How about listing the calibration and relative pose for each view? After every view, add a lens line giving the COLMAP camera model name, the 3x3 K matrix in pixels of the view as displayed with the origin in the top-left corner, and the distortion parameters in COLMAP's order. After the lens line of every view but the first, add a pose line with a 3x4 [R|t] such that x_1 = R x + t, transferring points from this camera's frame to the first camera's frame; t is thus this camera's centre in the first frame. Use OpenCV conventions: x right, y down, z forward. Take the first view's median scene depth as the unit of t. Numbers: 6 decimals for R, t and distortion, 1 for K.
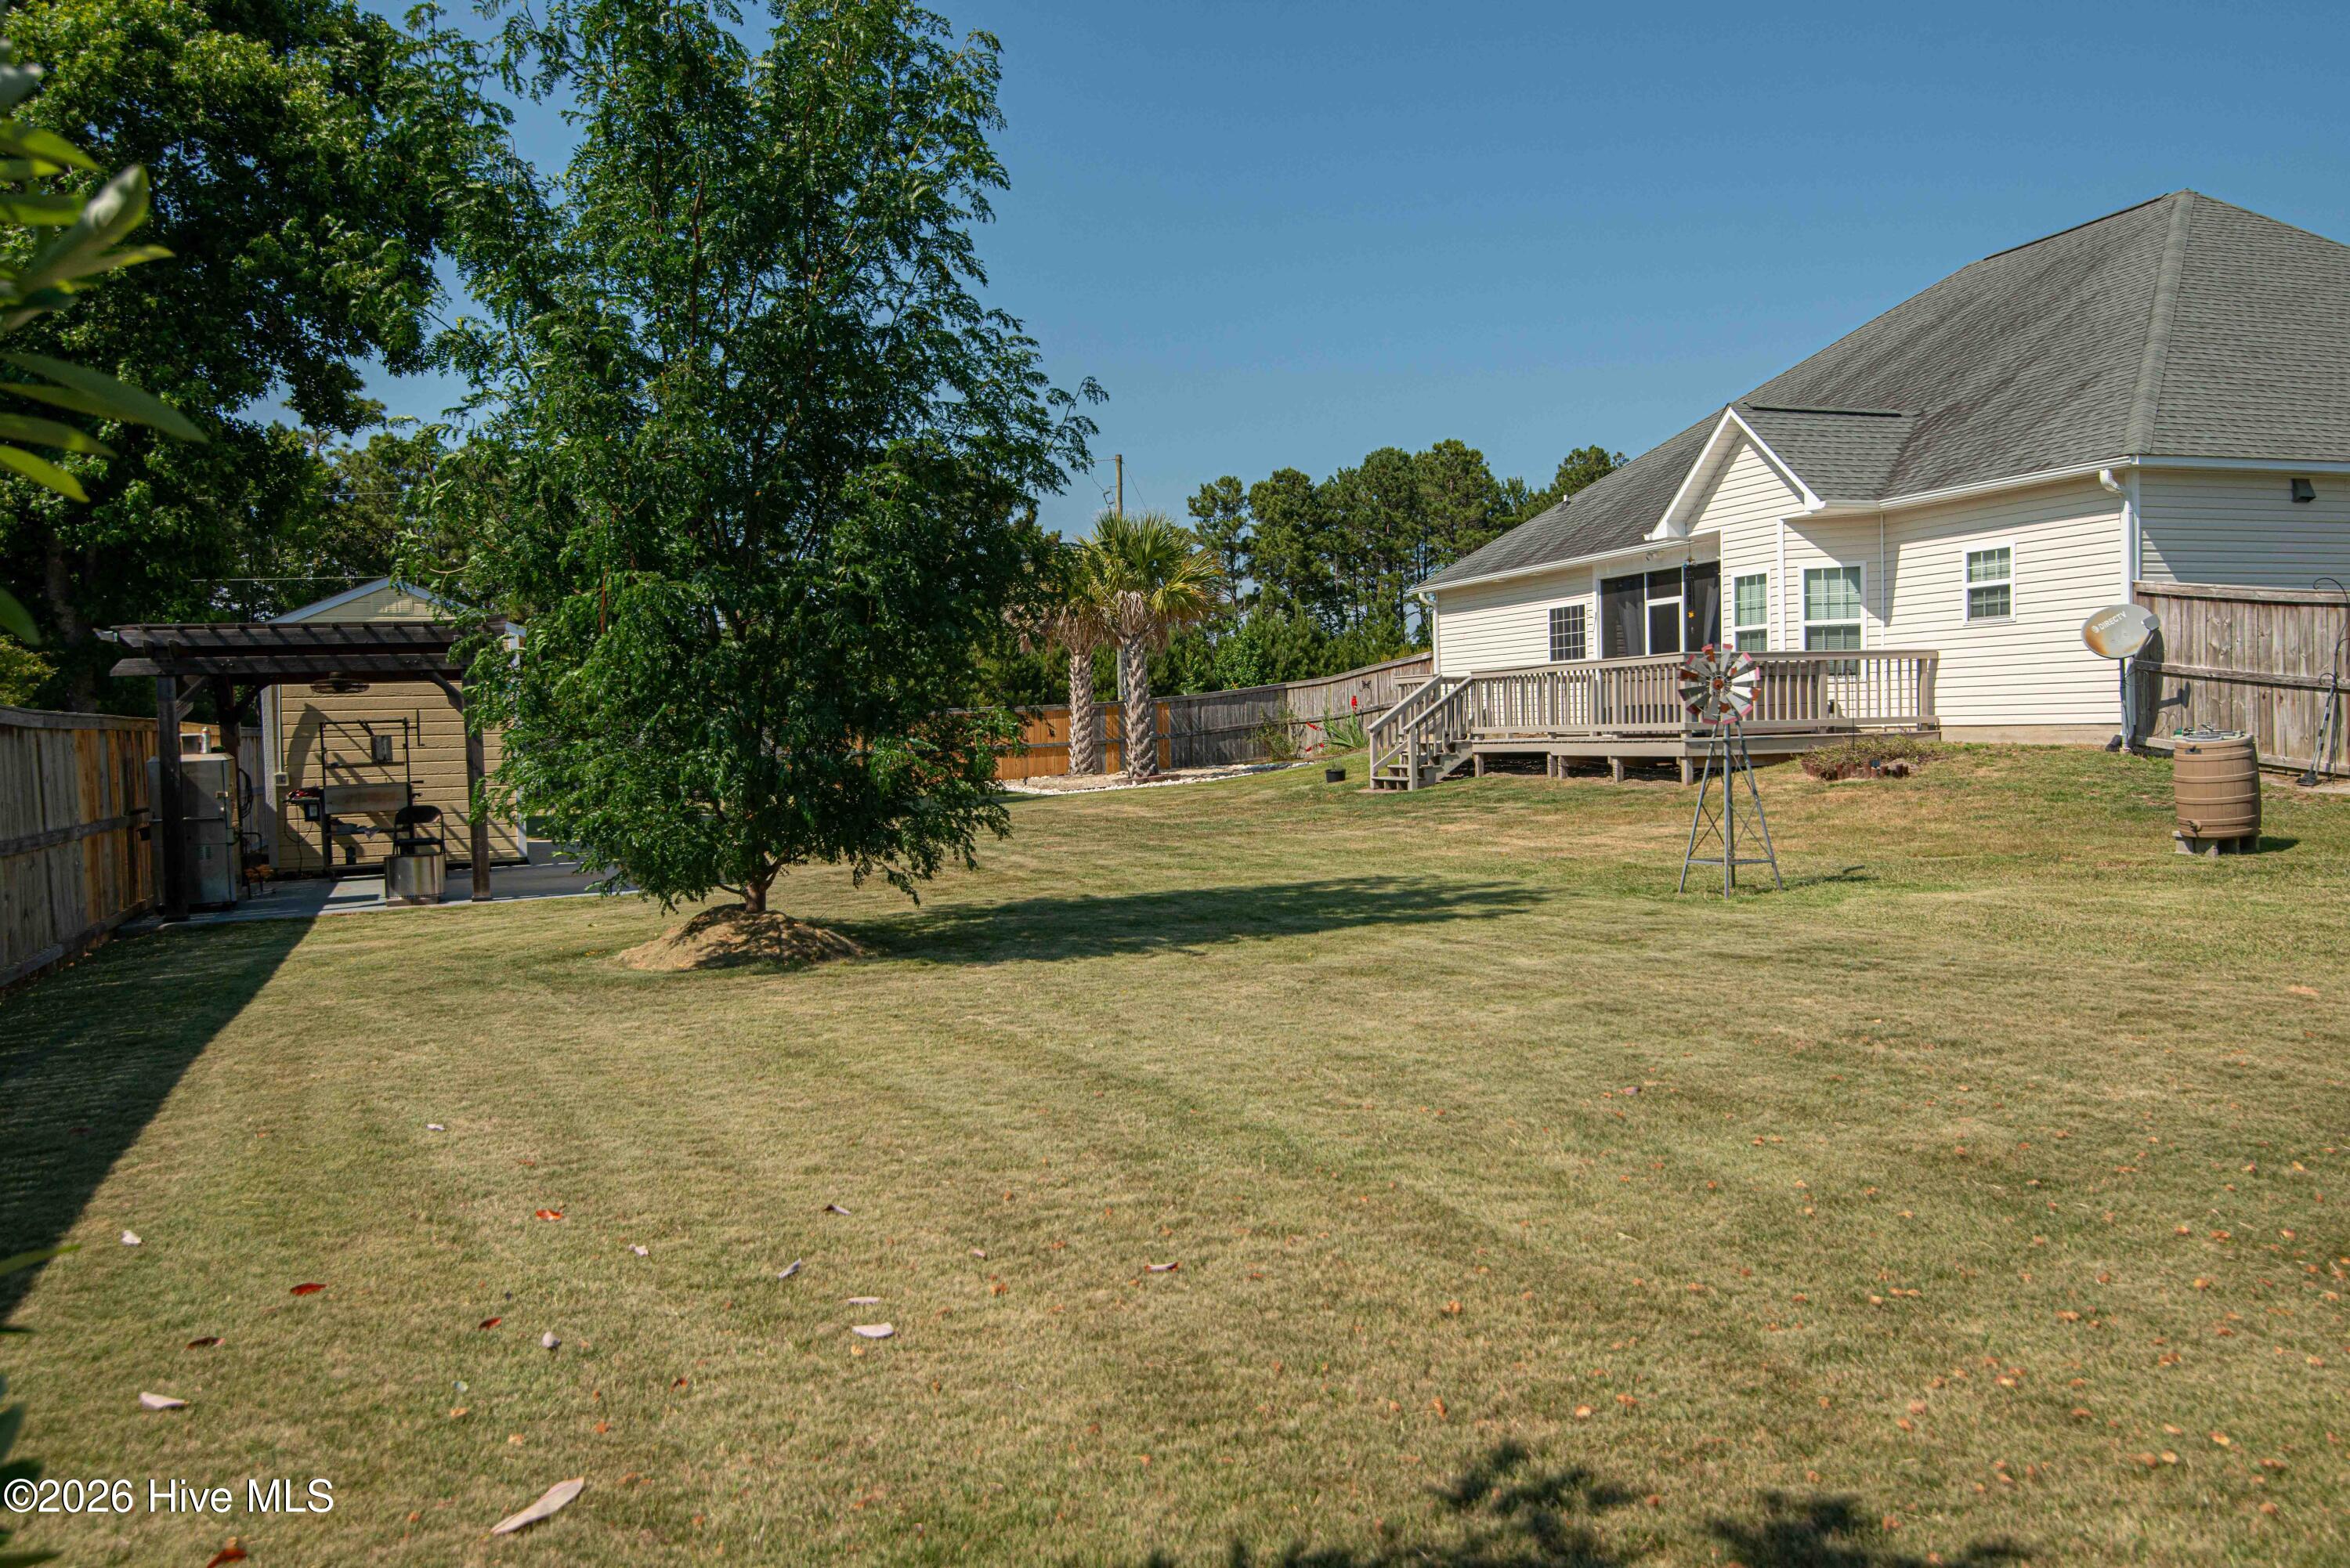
lens RADIAL K [[1836.5, 0, 1205.0], [0, 1836.5, 779.2], [0, 0, 1]] dist [0.017186, -0.020365]
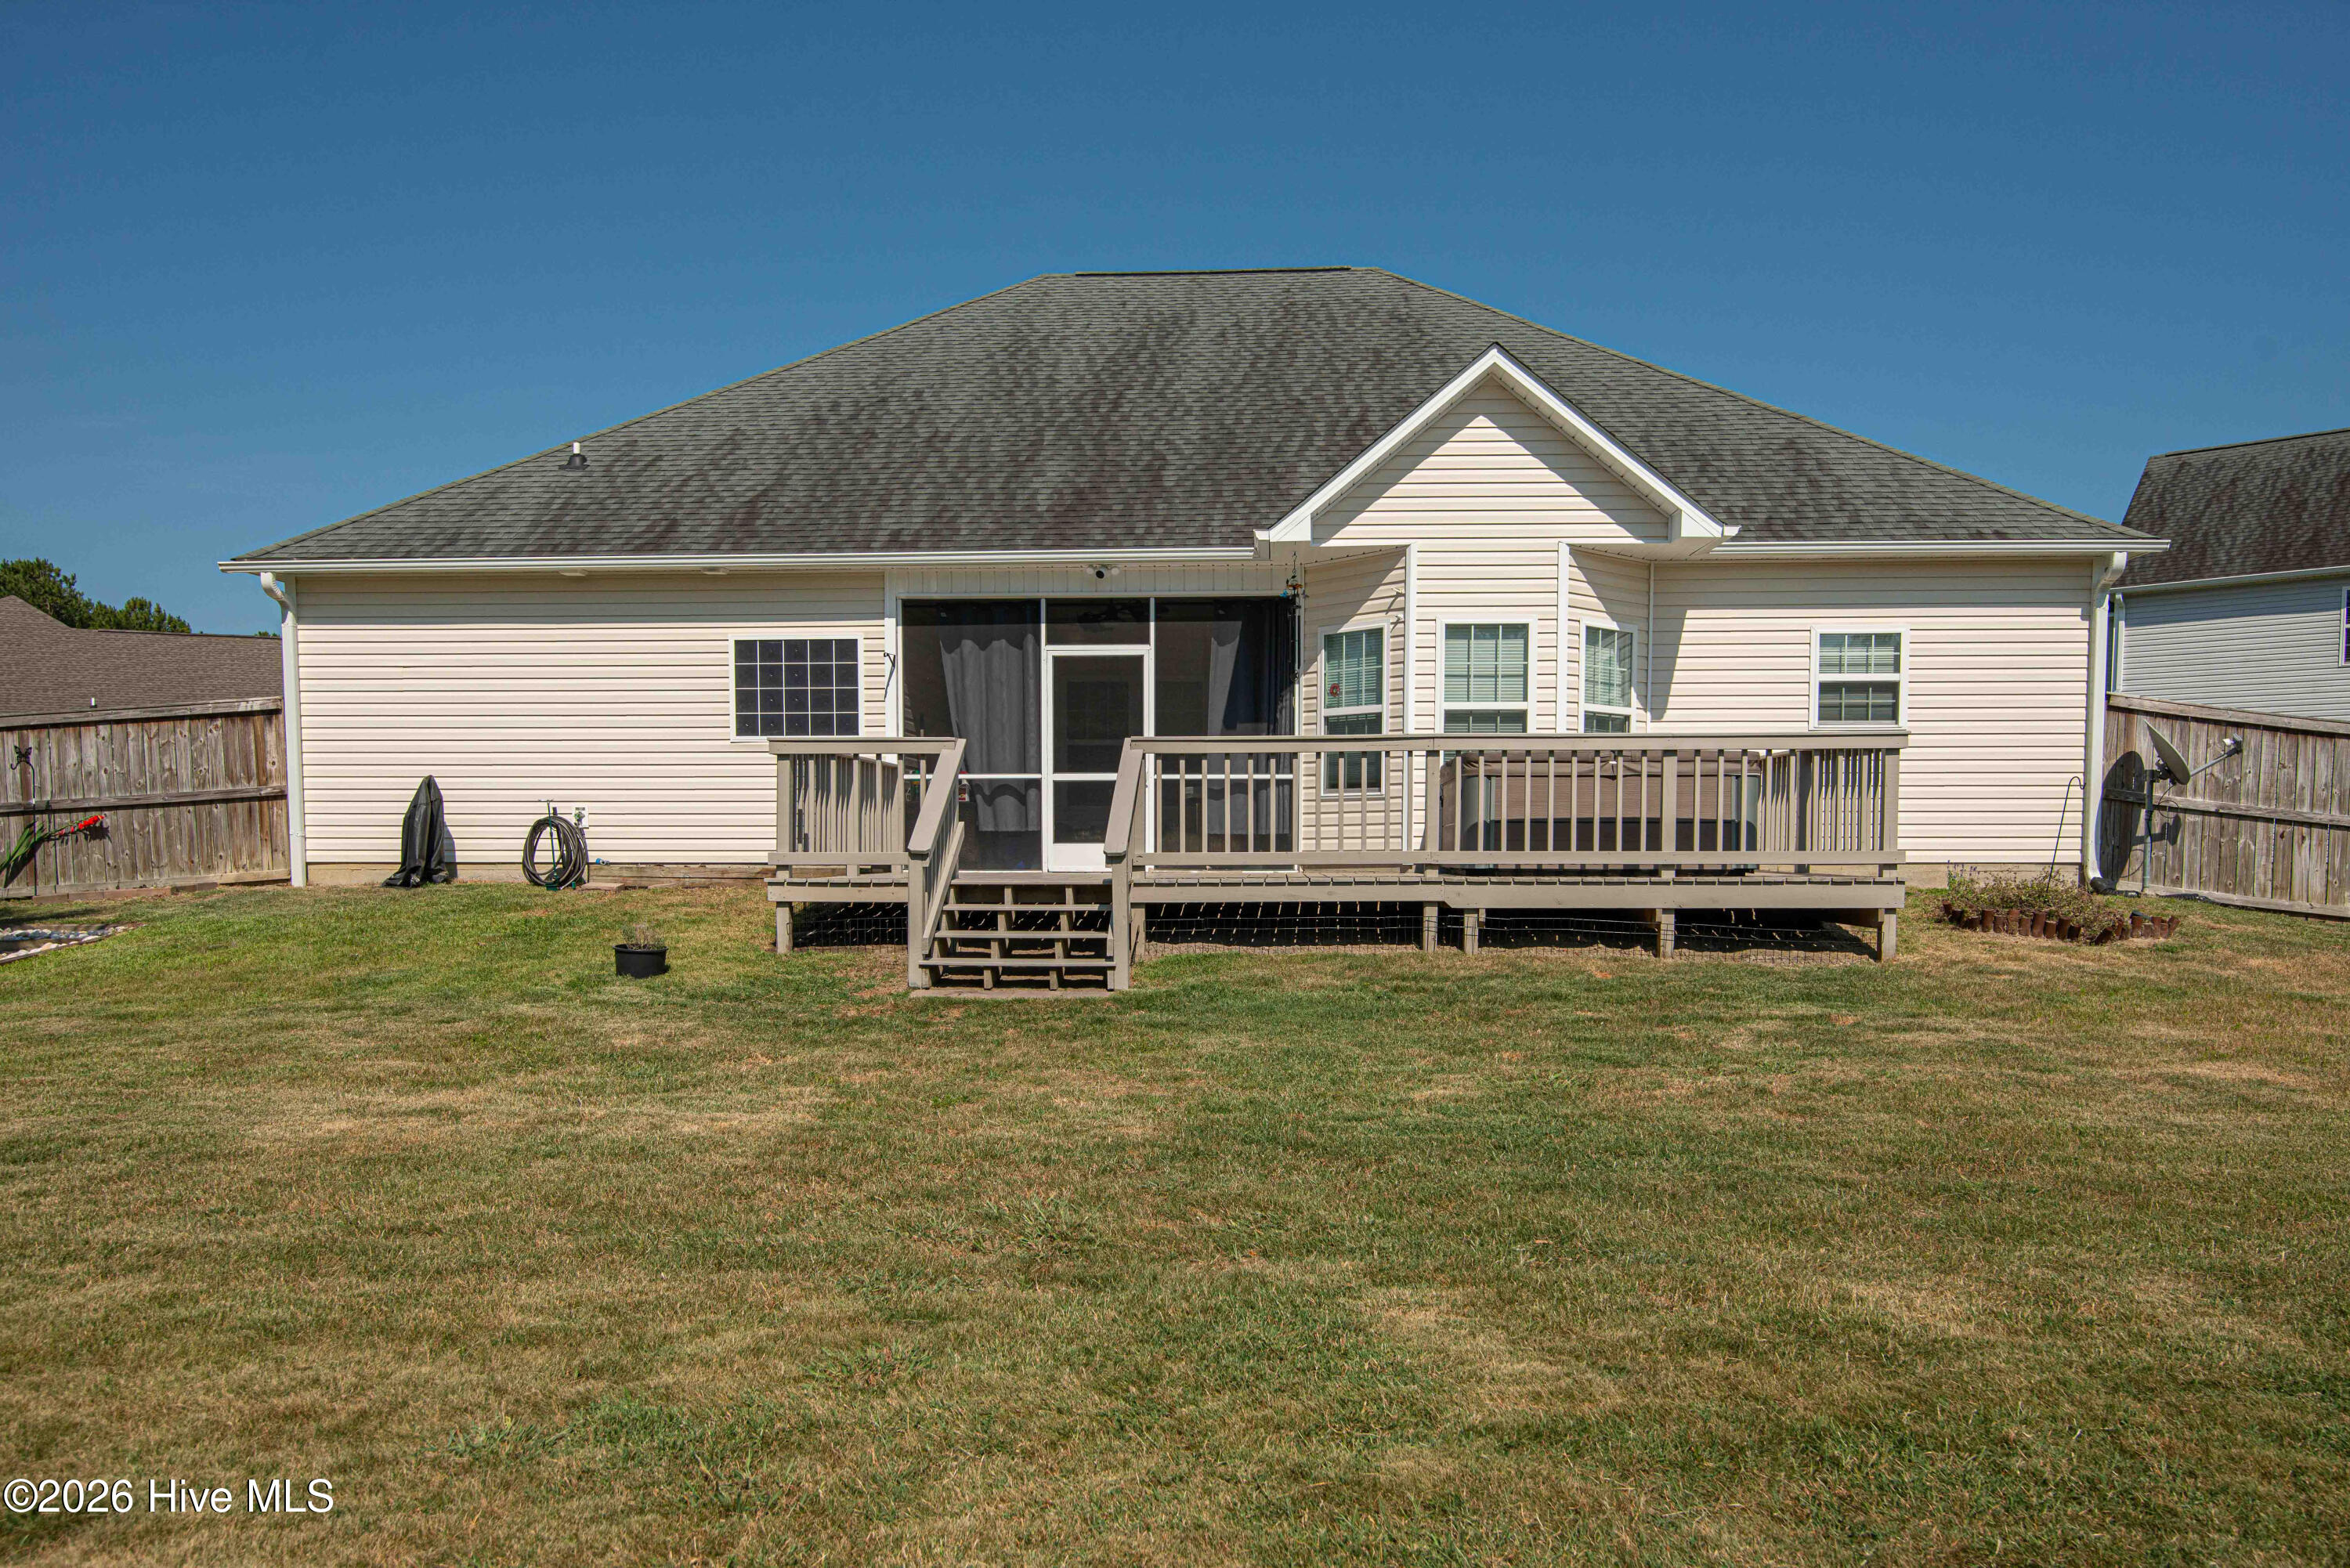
lens RADIAL K [[1665.8, 0, 1150.3], [0, 1665.8, 954.6], [0, 0, 1]] dist [-0.002206, 0.000488]
pose [[0.384911, -0.036875, 0.922217, -0.368691], [0.016307, 0.999317, 0.033152, -0.021647], [-0.922810, 0.002278, 0.385249, 1.132790]]
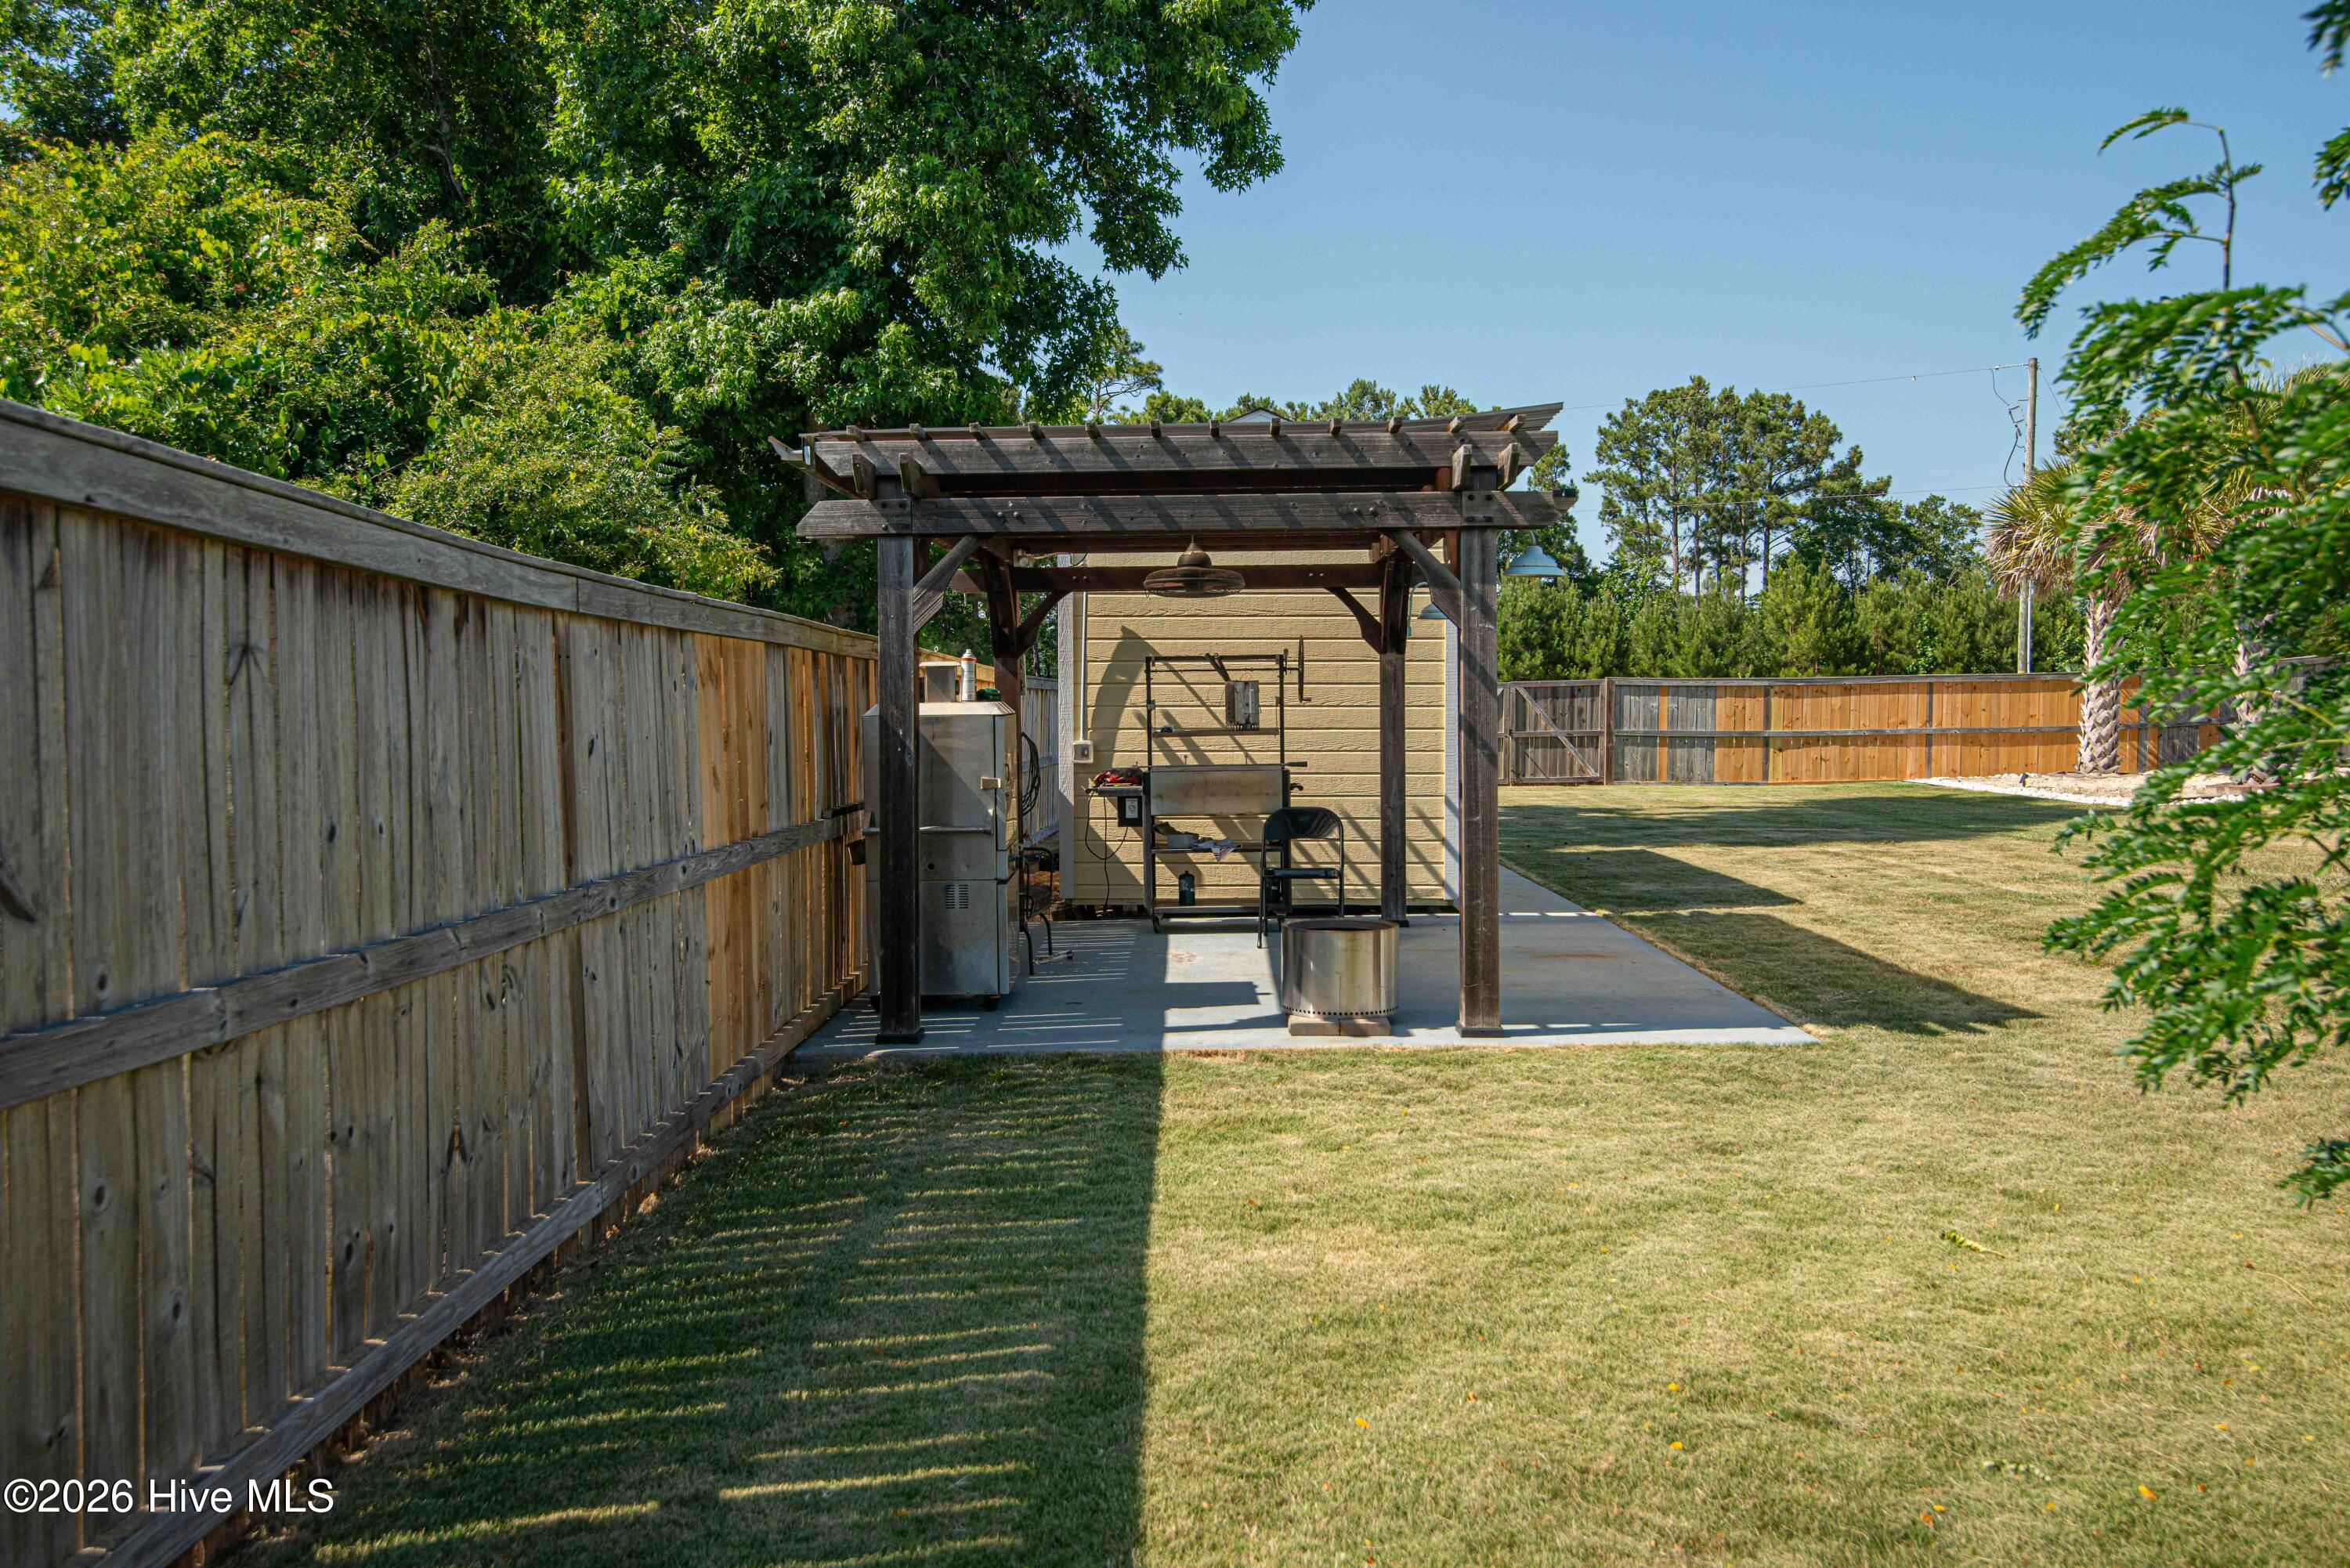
lens RADIAL K [[1836.5, 0, 1156.9], [0, 1836.5, 801.4], [0, 0, 1]] dist [0.017186, -0.020365]
pose [[0.917777, 0.042011, -0.394868, -0.237784], [-0.032736, 0.999008, 0.030198, -0.002803], [0.395744, -0.014788, 0.918242, 0.451177]]
